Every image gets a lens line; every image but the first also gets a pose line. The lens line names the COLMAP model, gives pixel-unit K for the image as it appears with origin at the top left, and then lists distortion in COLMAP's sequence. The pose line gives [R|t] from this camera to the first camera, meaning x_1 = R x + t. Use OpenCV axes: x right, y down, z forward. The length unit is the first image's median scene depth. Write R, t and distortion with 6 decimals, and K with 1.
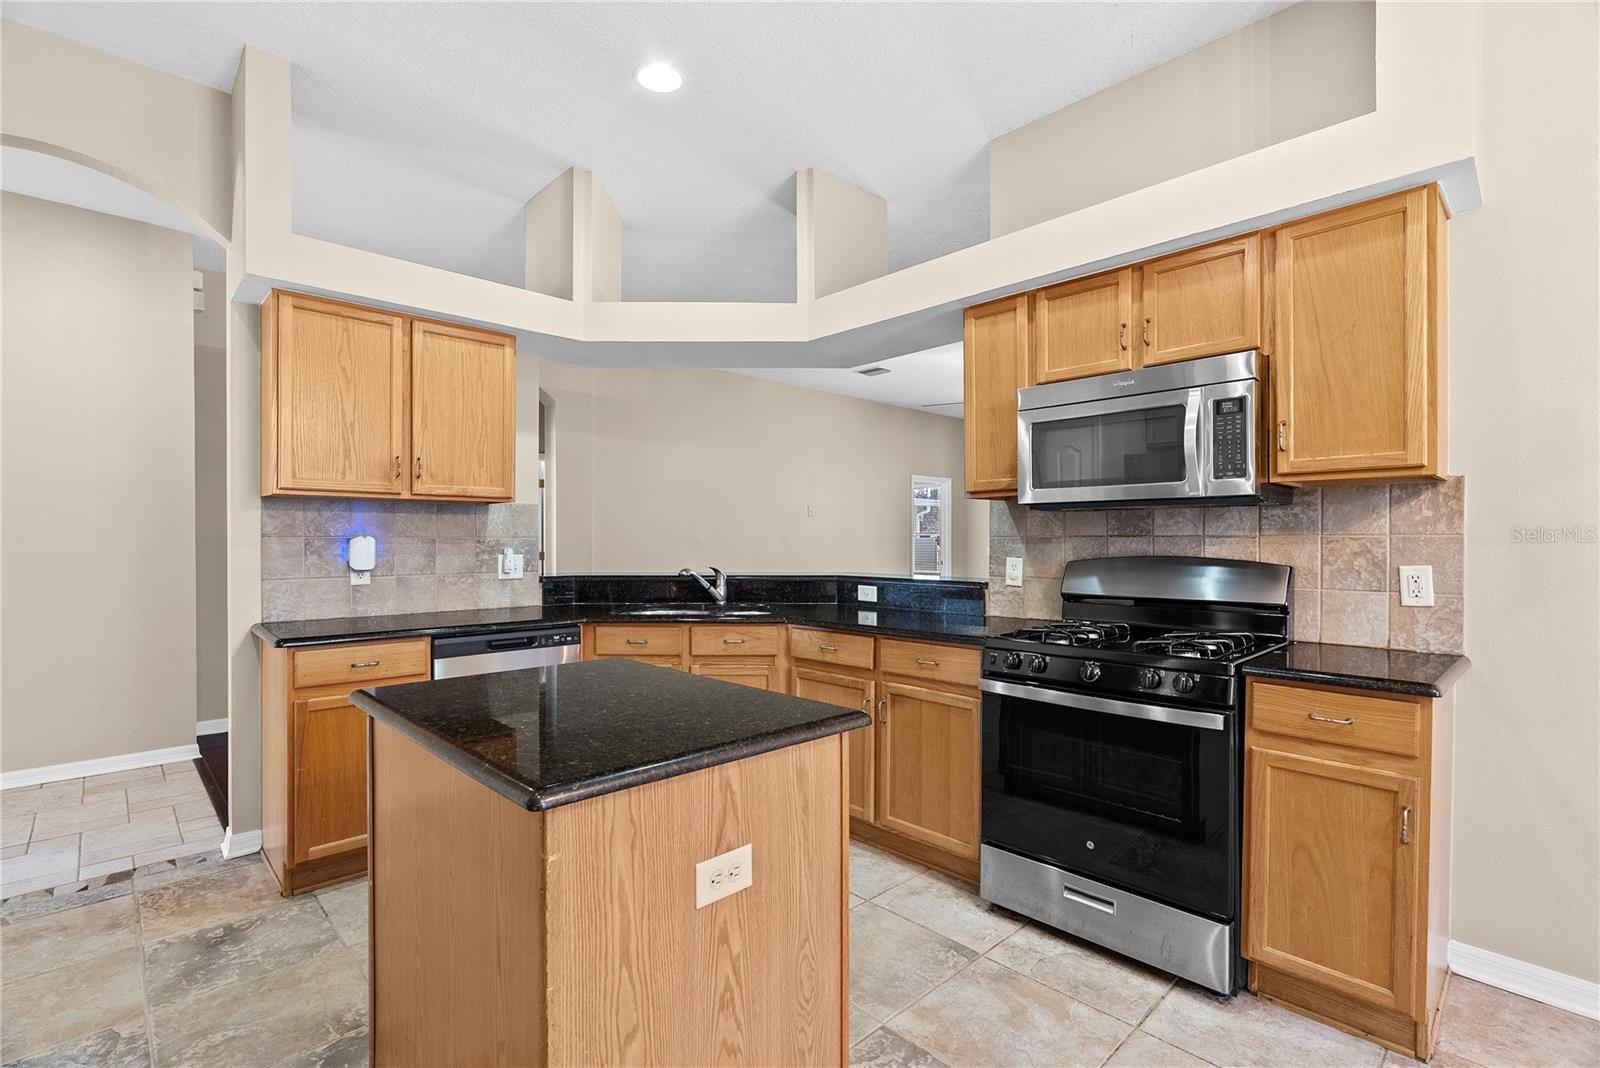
lens RADIAL K [[740.4, 0, 801.1], [0, 740.4, 539.1], [0, 0, 1]] dist [-0.010589, 0.001323]
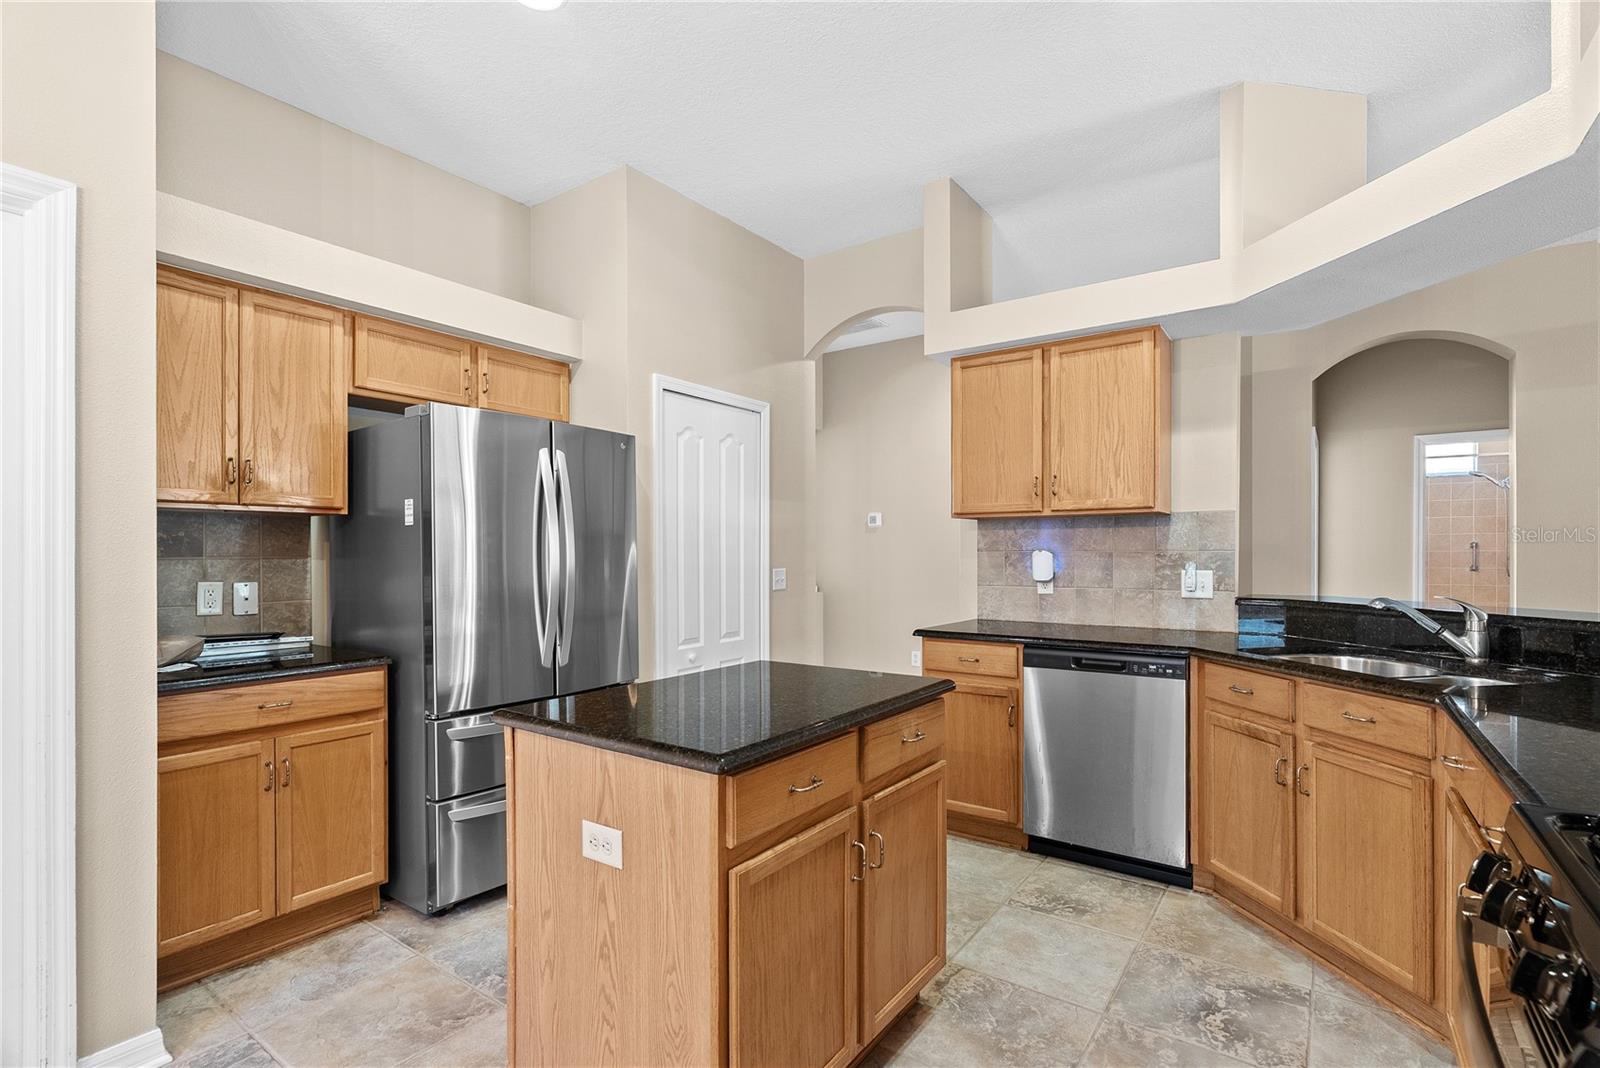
lens RADIAL K [[740.4, 0, 798.4], [0, 740.4, 549.6], [0, 0, 1]] dist [-0.010589, 0.001323]
pose [[0.179485, -0.004968, -0.983748, 0.465534], [0.003656, 0.999984, -0.004383, -0.001607], [0.983754, -0.002810, 0.179500, 0.462805]]
